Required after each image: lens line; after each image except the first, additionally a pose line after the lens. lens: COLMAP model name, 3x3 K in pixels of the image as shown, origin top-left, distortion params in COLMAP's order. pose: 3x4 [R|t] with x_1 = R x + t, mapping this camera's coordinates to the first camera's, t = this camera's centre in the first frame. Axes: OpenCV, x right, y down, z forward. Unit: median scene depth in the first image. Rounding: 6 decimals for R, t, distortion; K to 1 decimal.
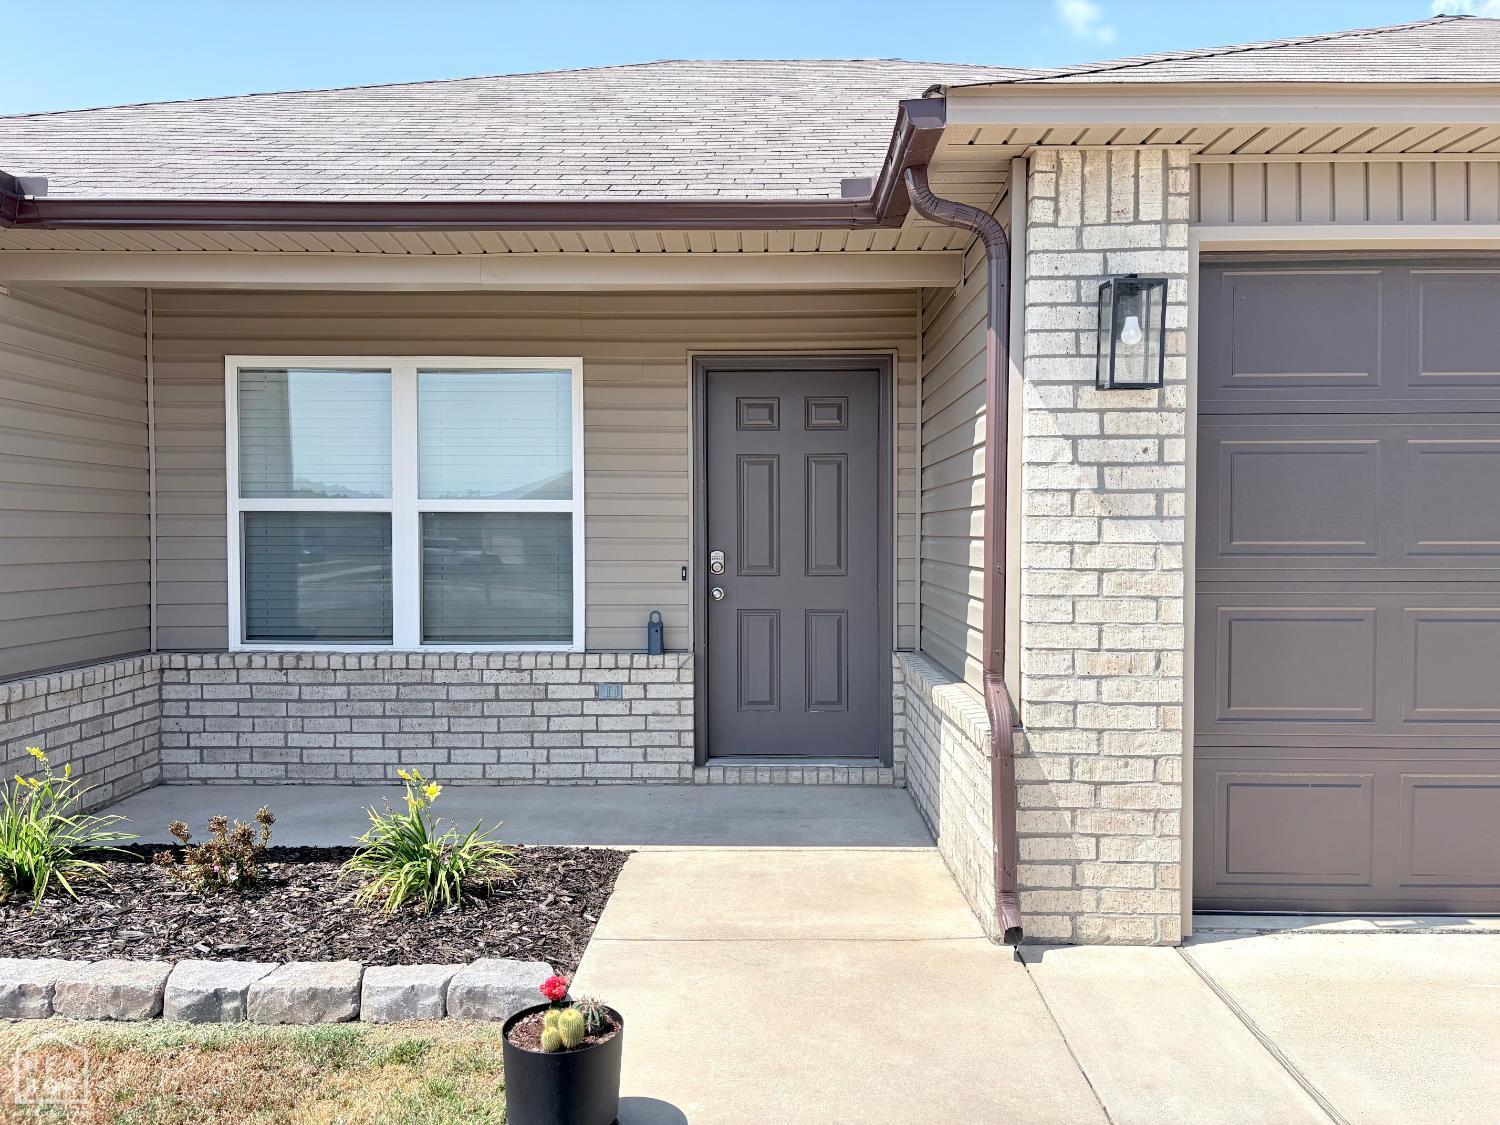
lens RADIAL K [[1275.0, 0, 749.5], [0, 1275.0, 559.7], [0, 0, 1]] dist [-0.001469, -0.000740]
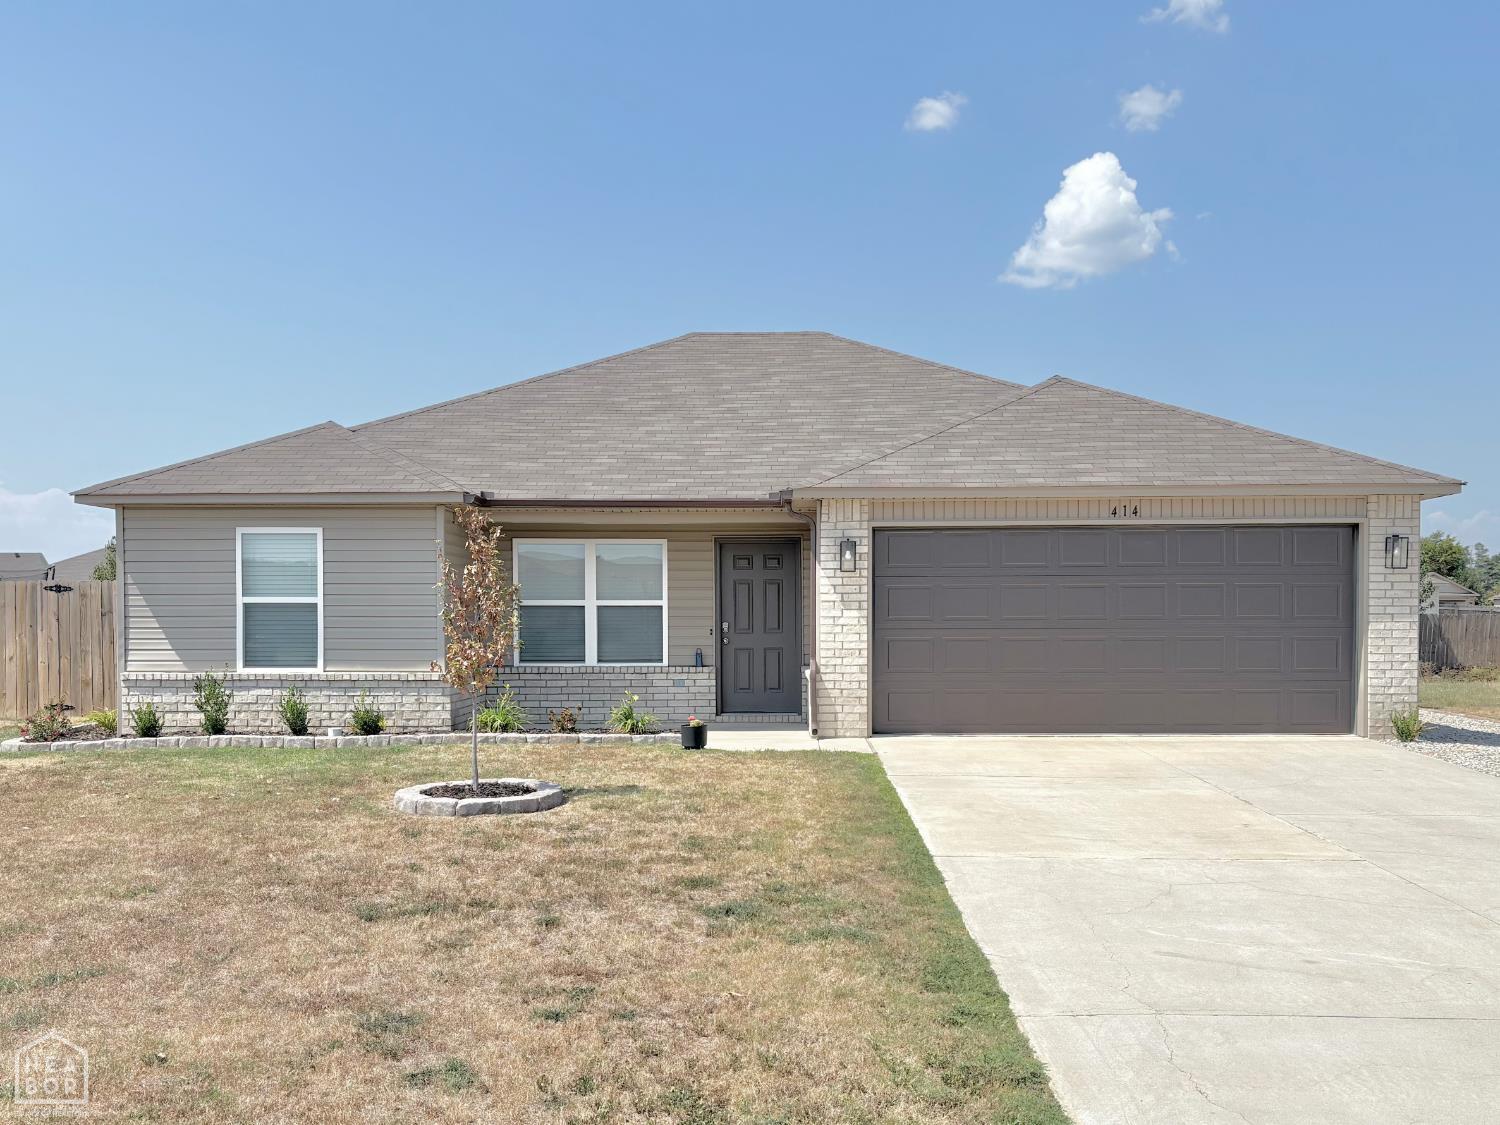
lens RADIAL K [[1275.0, 0, 747.4], [0, 1275.0, 563.3], [0, 0, 1]] dist [-0.001469, -0.000740]
pose [[0.999993, -0.003334, -0.001385, 0.018214], [0.003242, 0.998082, -0.061820, 0.030001], [0.001588, 0.061815, 0.998086, -1.339173]]
